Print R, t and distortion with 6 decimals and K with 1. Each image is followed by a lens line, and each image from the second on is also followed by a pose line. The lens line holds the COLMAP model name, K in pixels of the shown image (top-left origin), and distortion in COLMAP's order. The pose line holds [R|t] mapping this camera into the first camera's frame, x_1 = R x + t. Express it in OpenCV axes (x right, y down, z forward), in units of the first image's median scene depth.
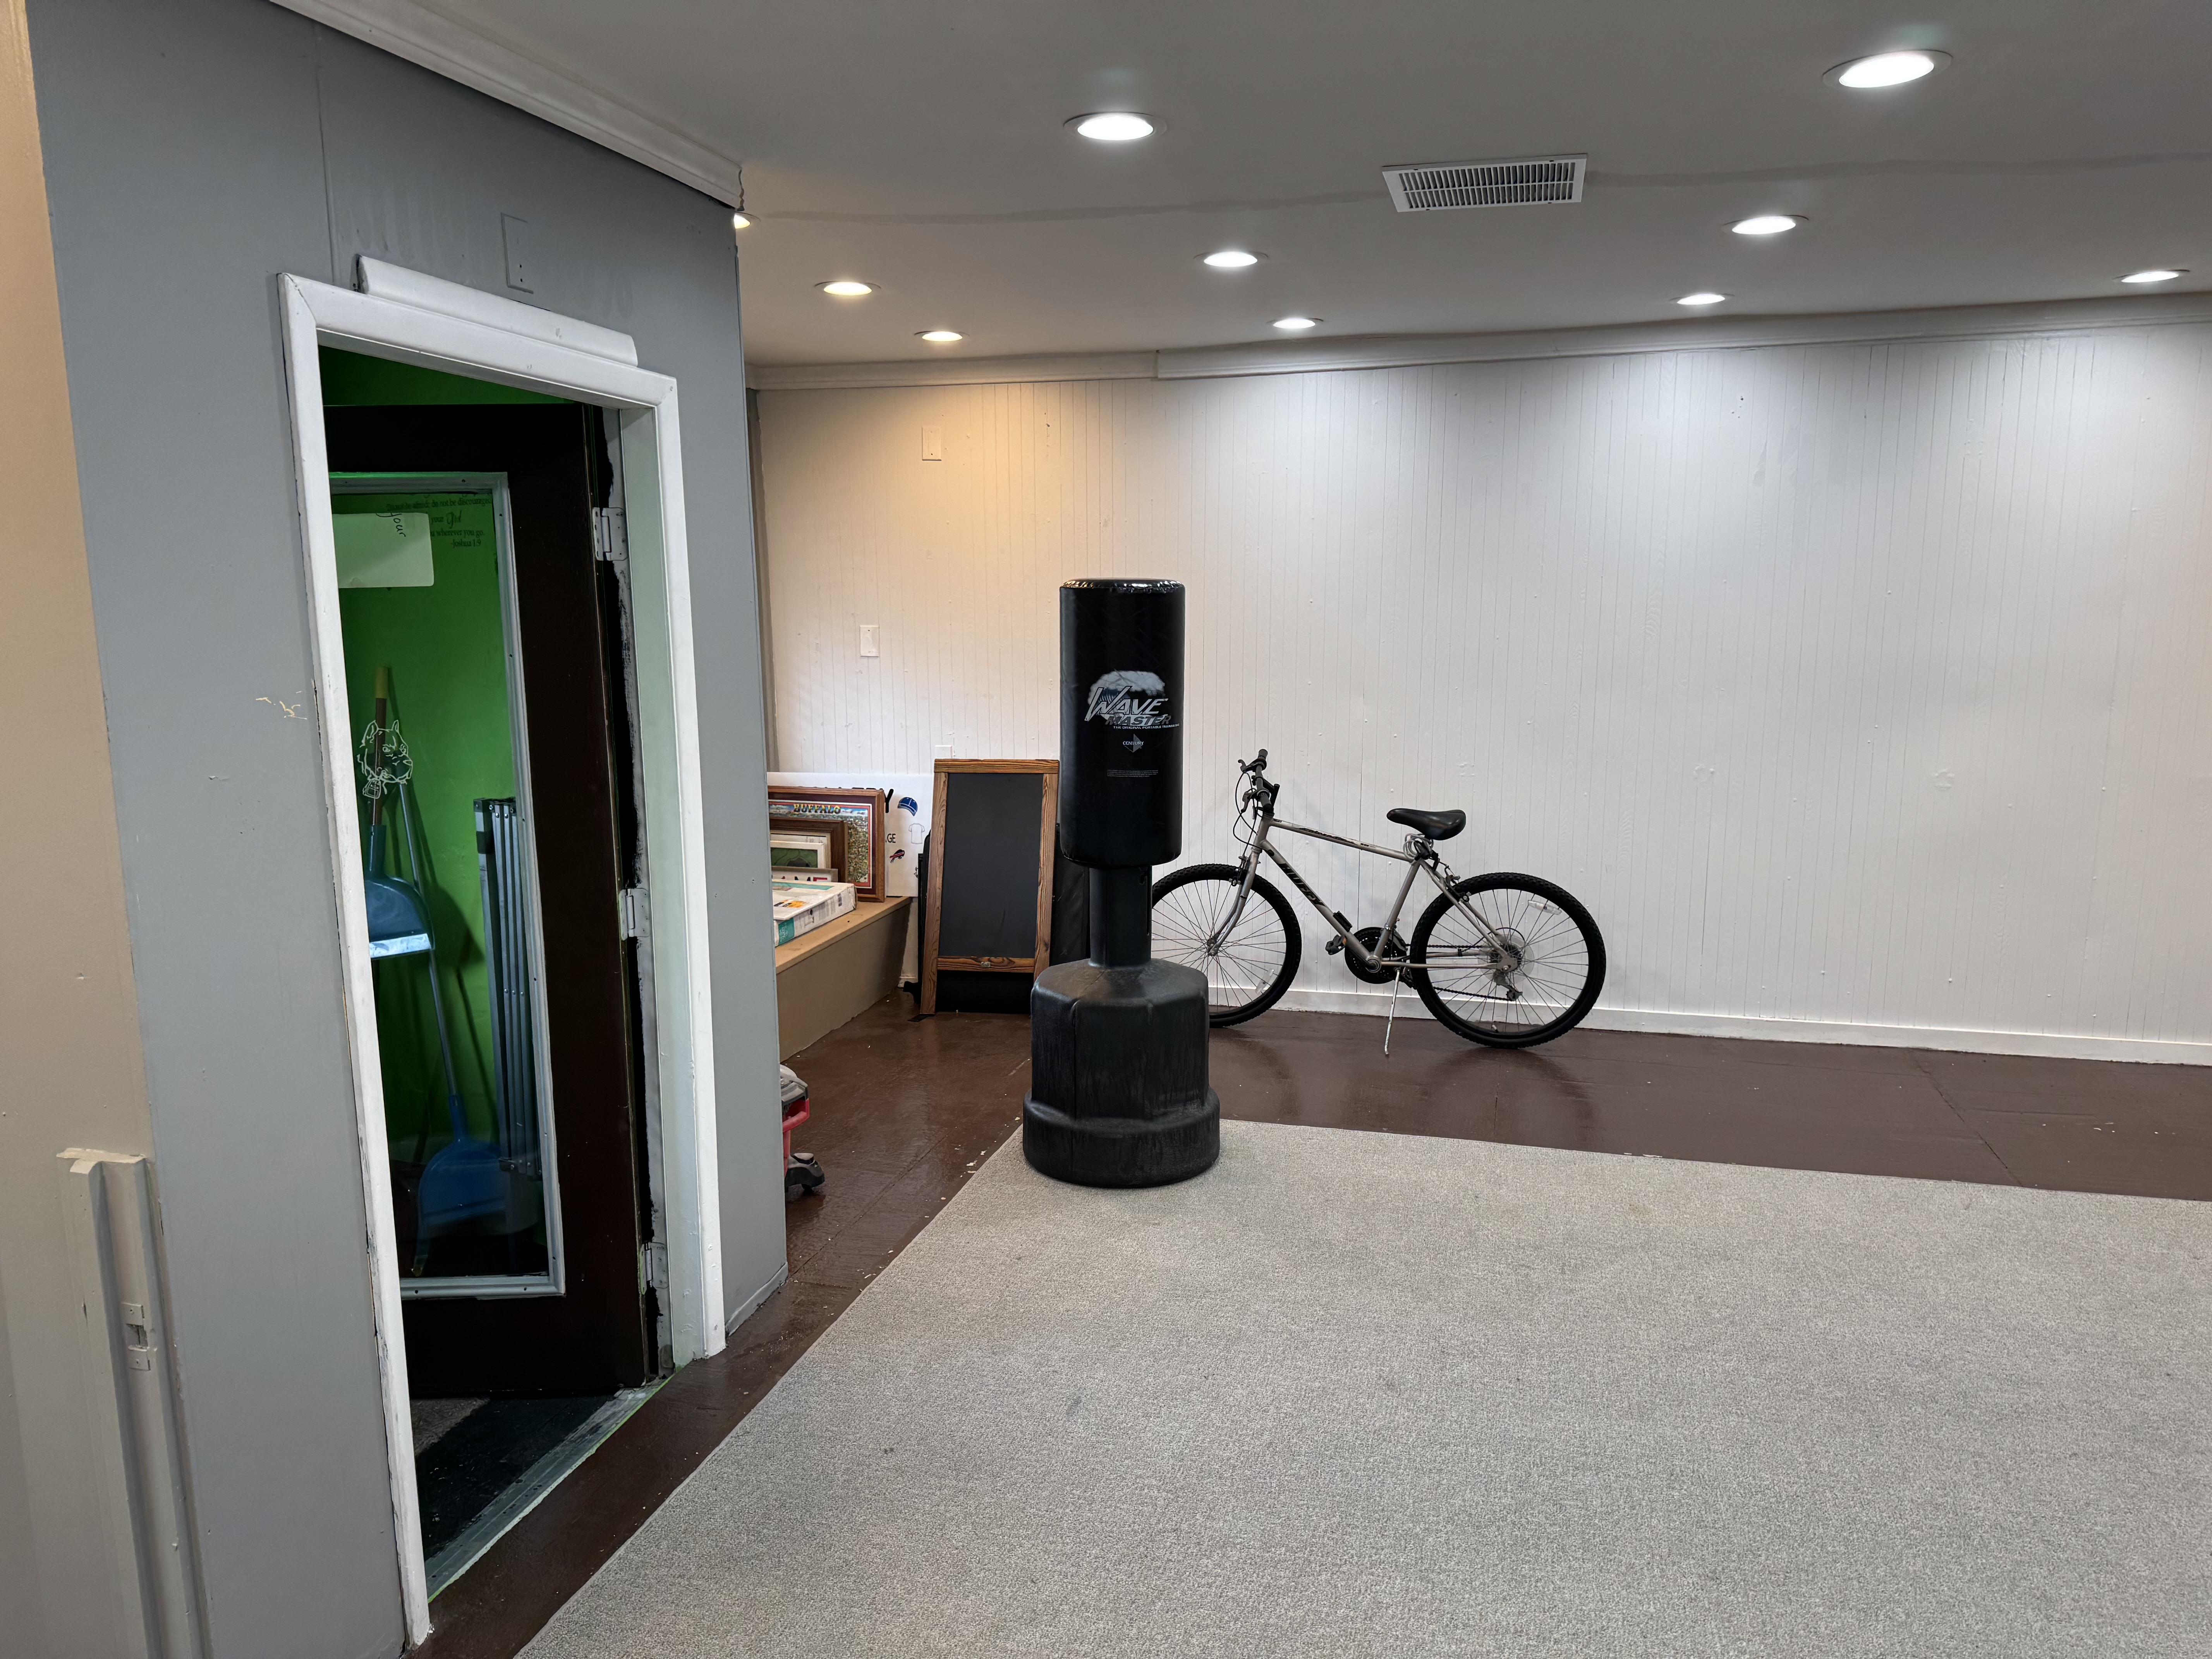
lens RADIAL K [[1550.1, 0, 1095.5], [0, 1550.1, 847.2], [0, 0, 1]] dist [0.035493, -0.031939]
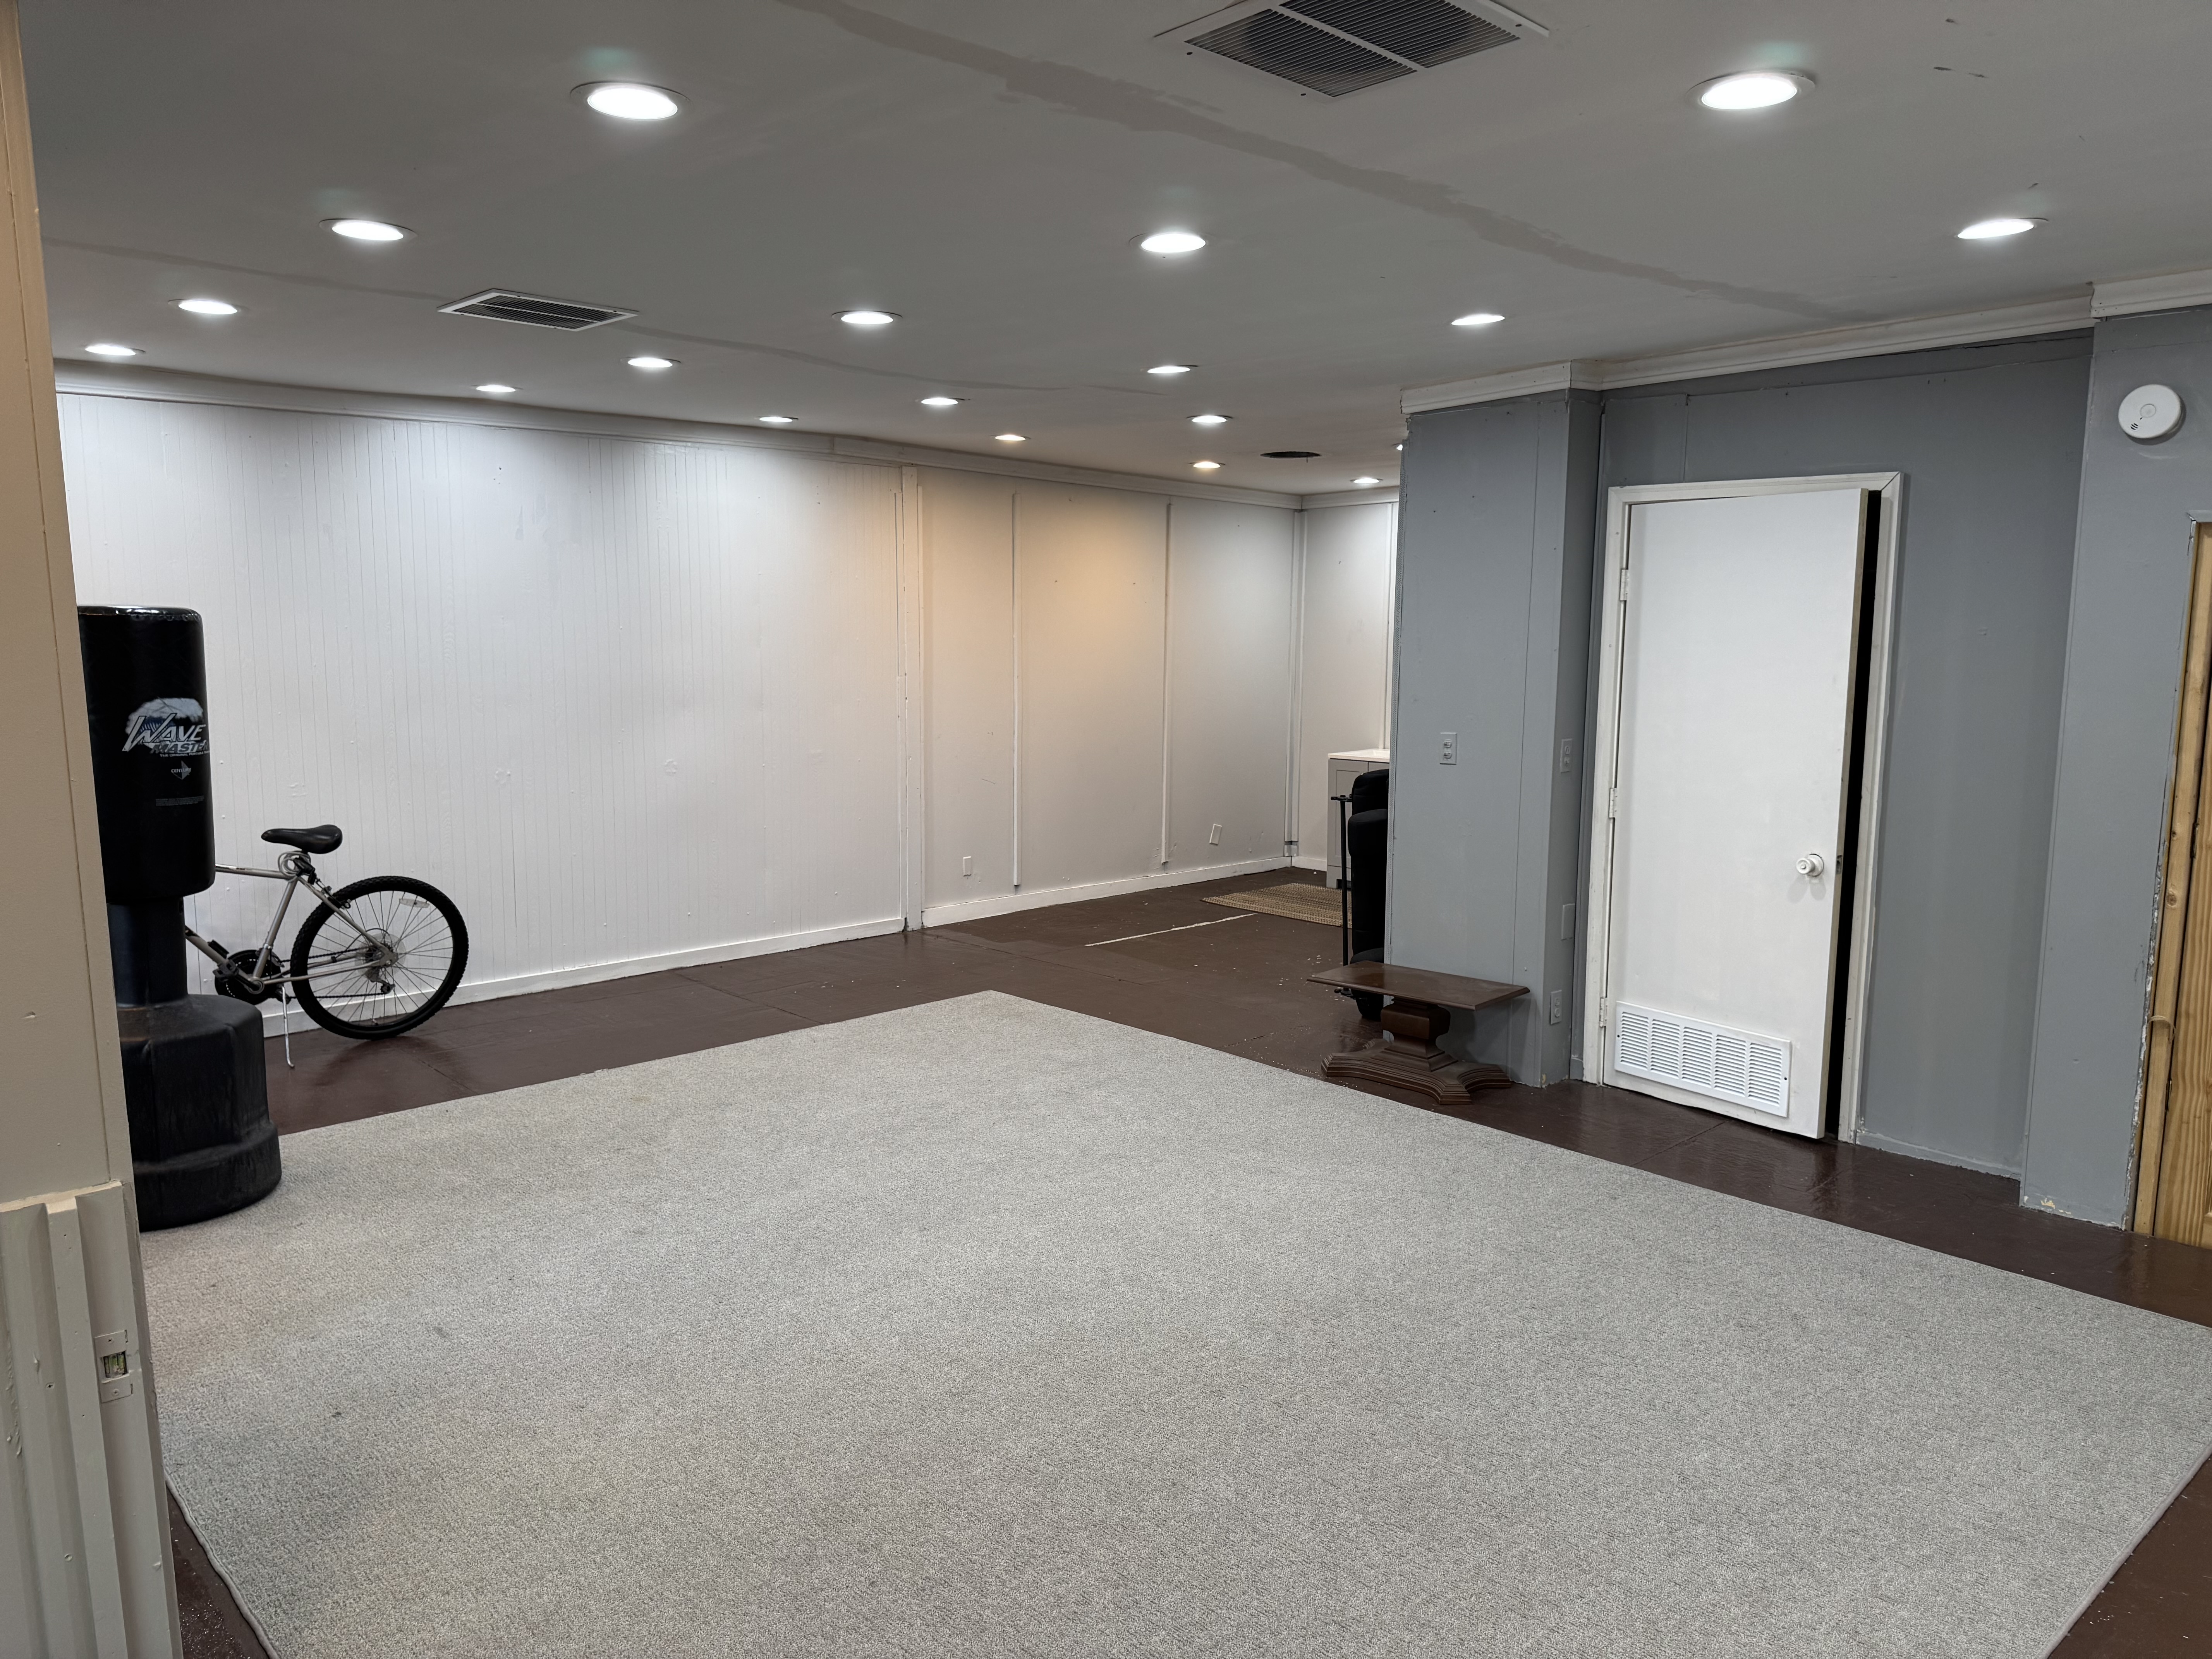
lens RADIAL K [[1550.1, 0, 1113.9], [0, 1550.1, 833.9], [0, 0, 1]] dist [0.035493, -0.031939]
pose [[0.521008, -0.107282, 0.846783, -0.394688], [0.133284, 0.990126, 0.043436, 0.007482], [-0.843081, 0.090232, 0.530162, -0.028057]]
